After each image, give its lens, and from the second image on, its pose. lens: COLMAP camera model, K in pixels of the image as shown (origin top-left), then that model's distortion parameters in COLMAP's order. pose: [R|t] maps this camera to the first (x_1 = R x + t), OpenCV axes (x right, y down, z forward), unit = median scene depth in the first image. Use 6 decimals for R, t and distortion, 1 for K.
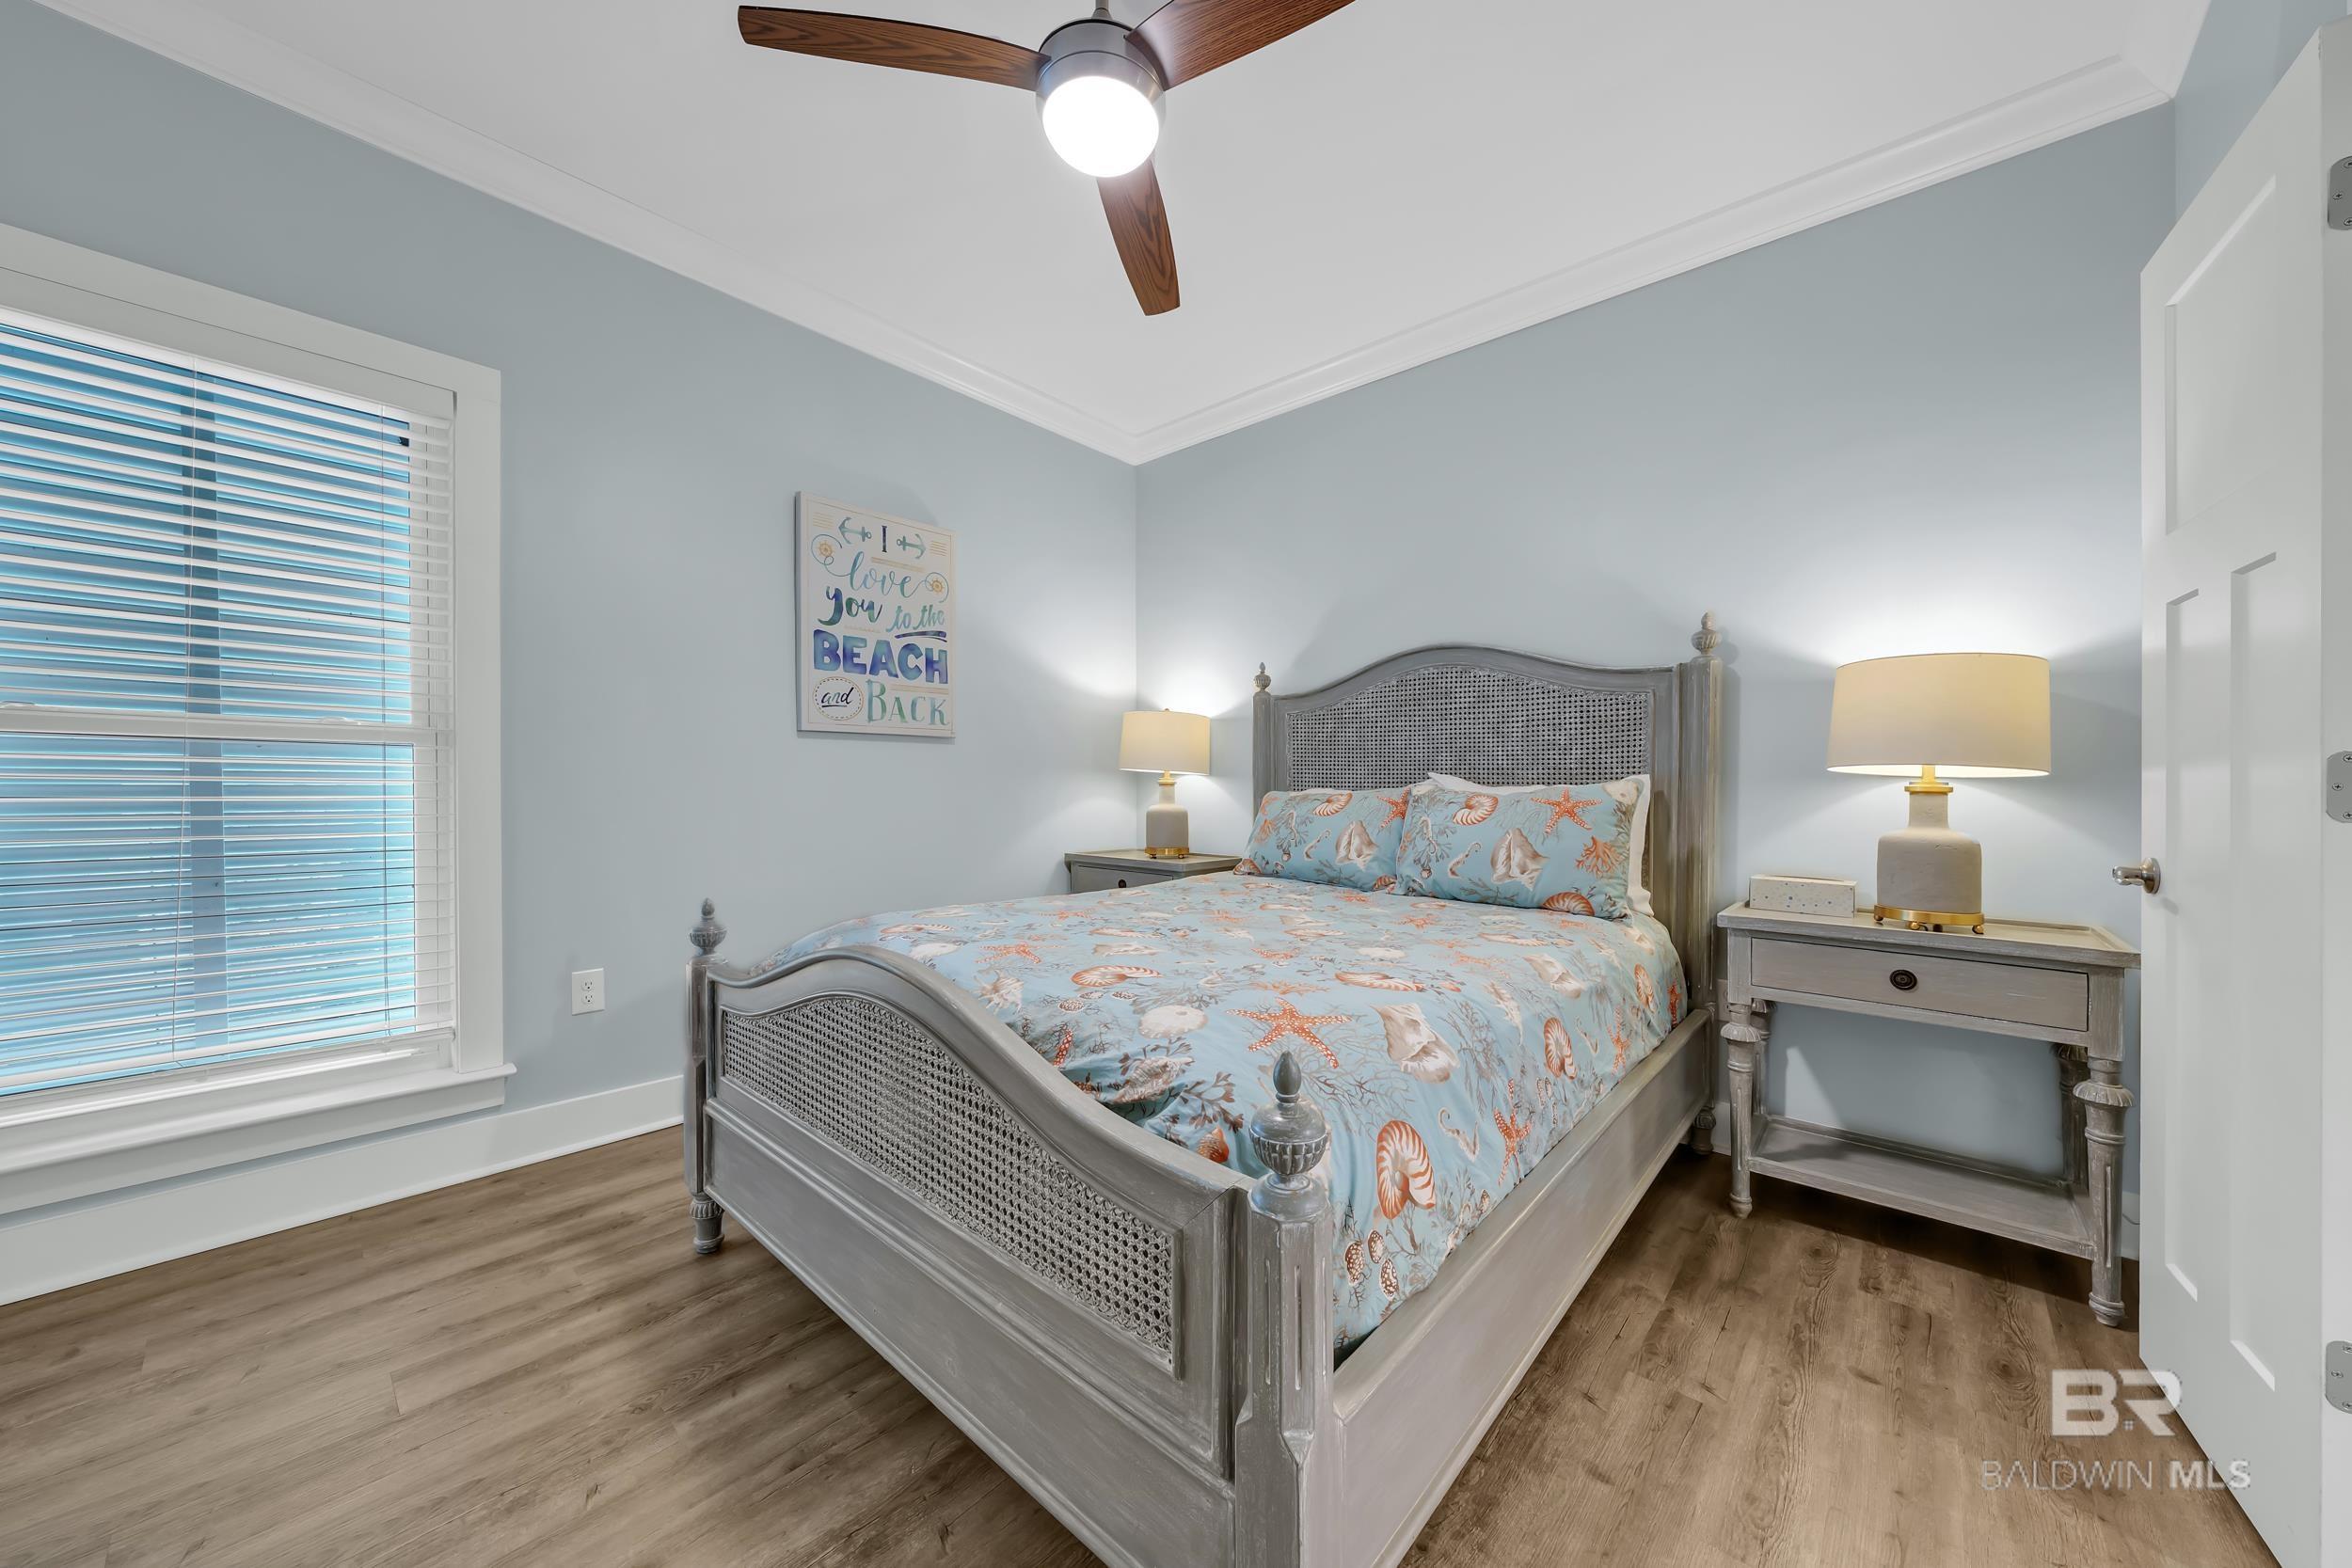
lens RADIAL K [[833.8, 0, 1176.0], [0, 833.8, 784.0], [0, 0, 1]] dist [0.034539, 0.000003]
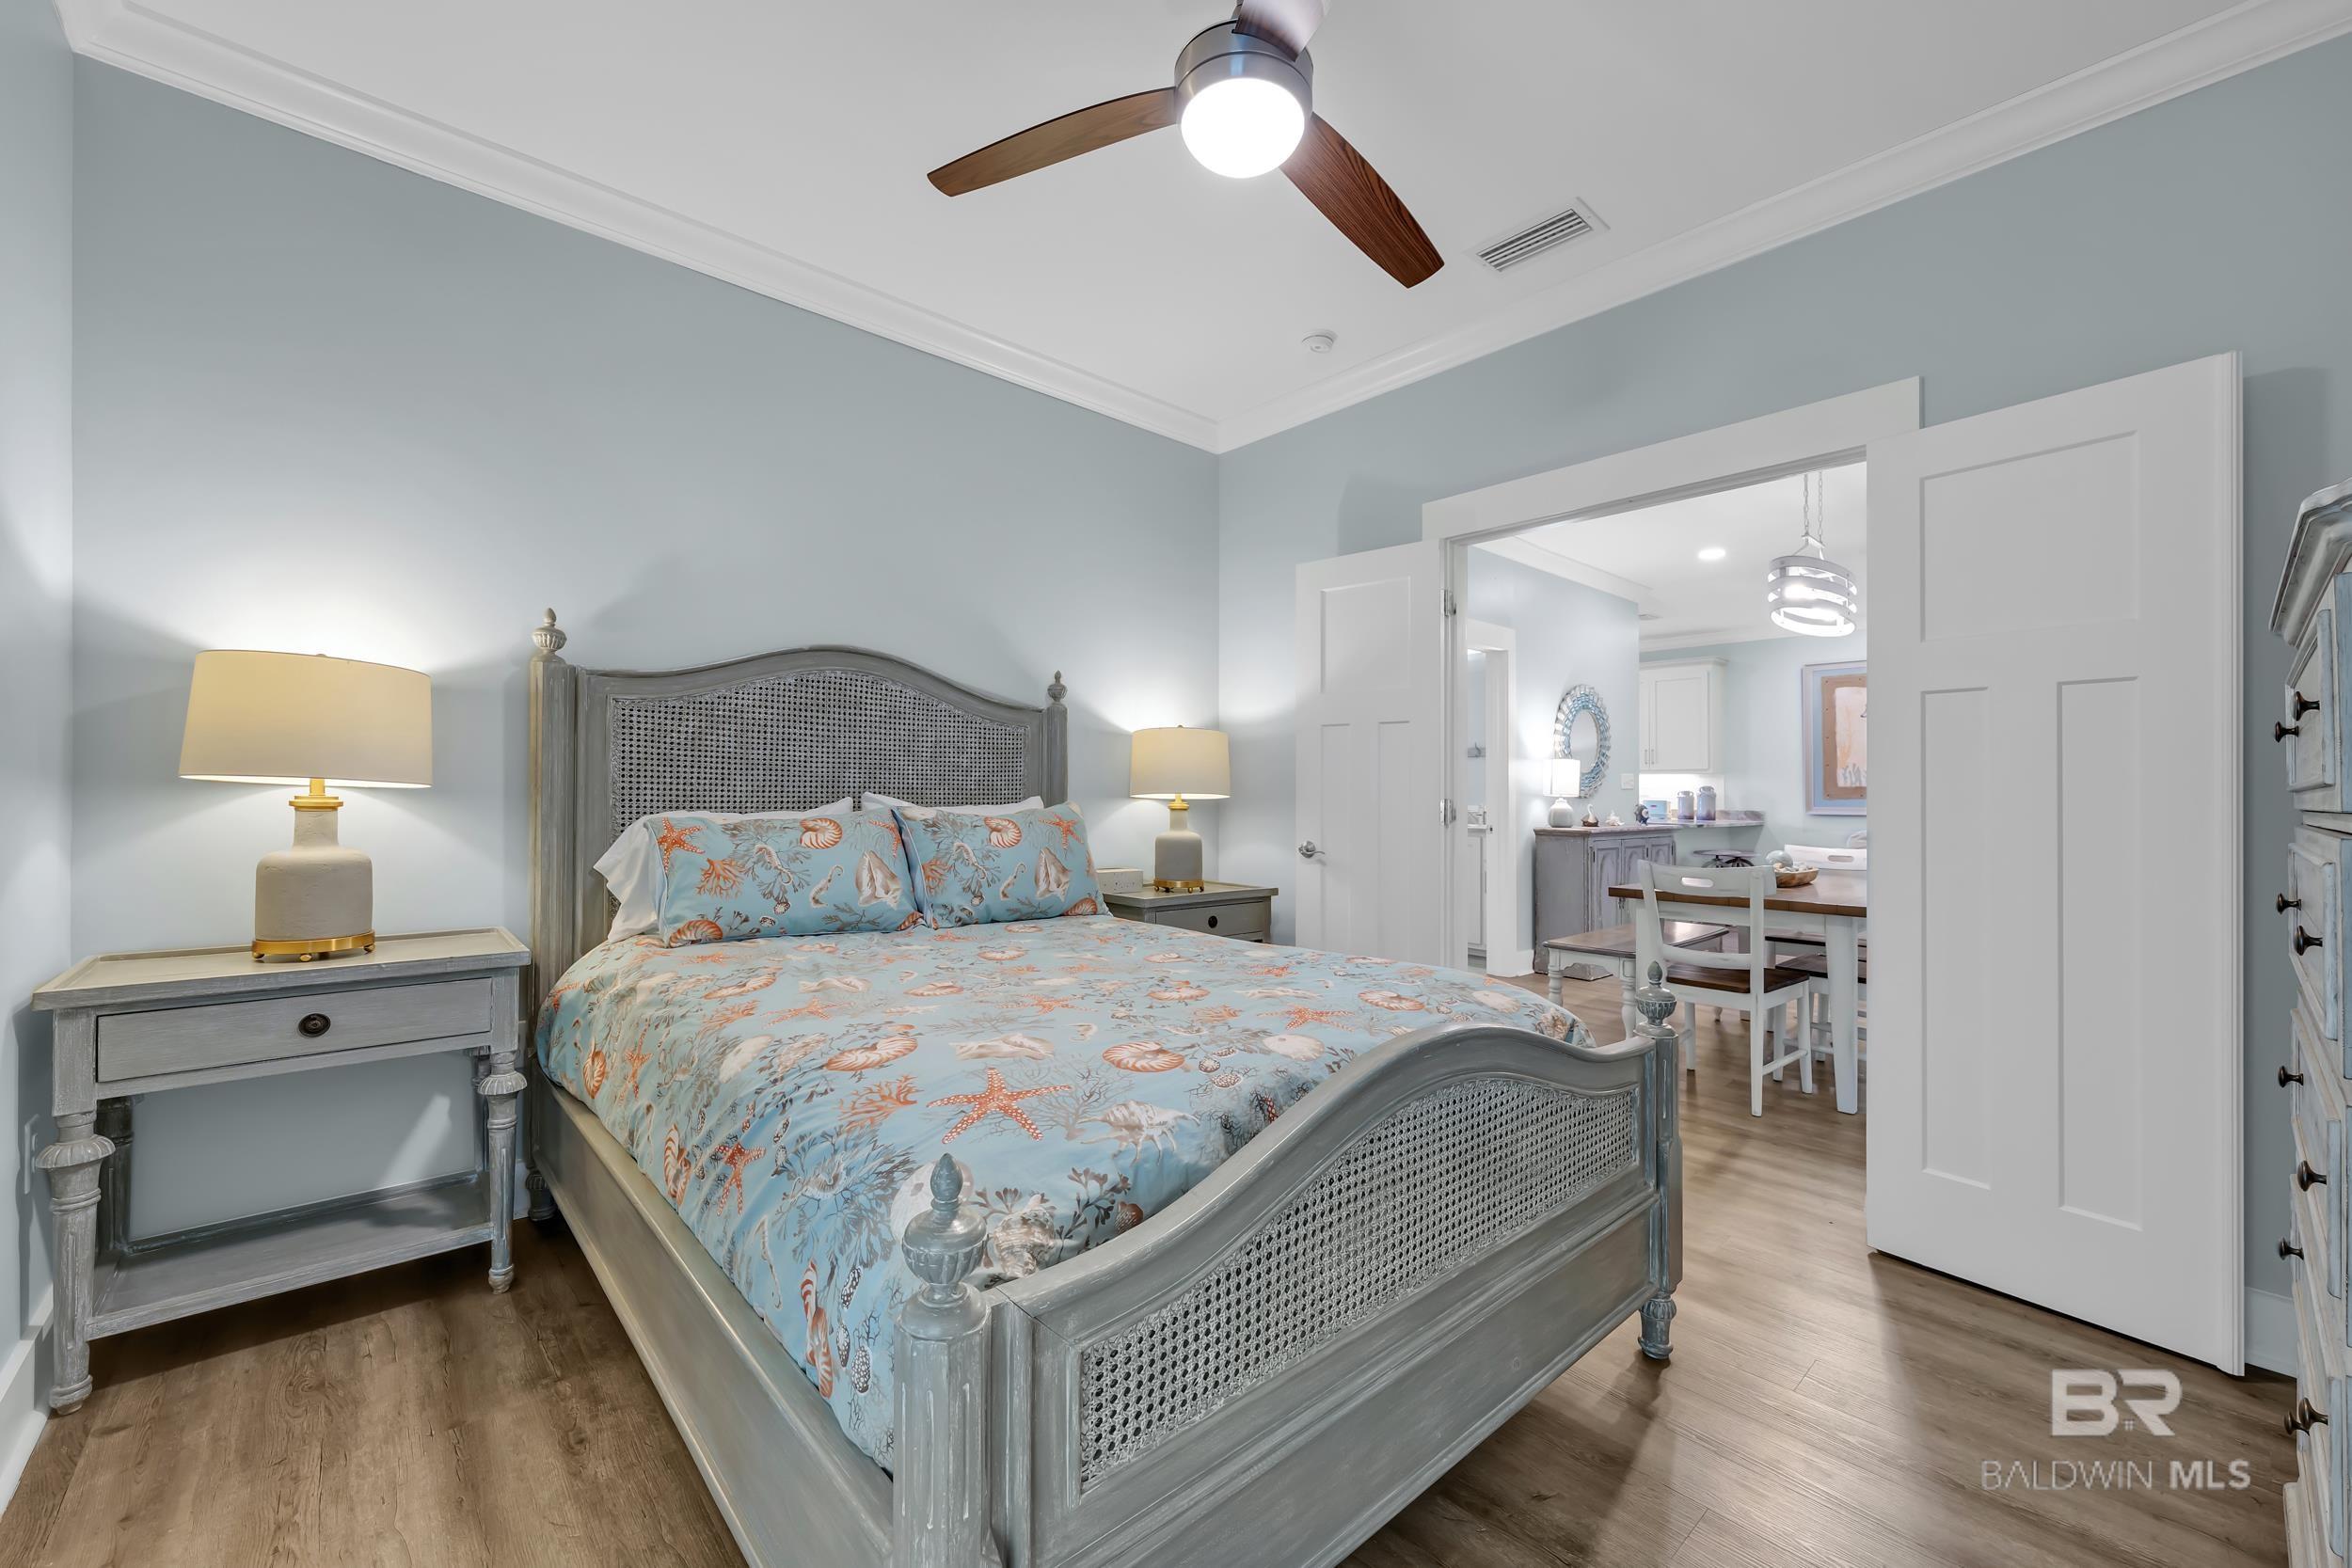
lens RADIAL K [[945.2, 0, 1185.3], [0, 945.2, 790.2], [0, 0, 1]] dist [-0.000858, -0.000014]
pose [[0.102851, 0.009716, 0.994649, -0.685513], [-0.001781, 0.999952, -0.009583, -0.007852], [-0.994695, -0.000786, 0.102864, 0.596652]]
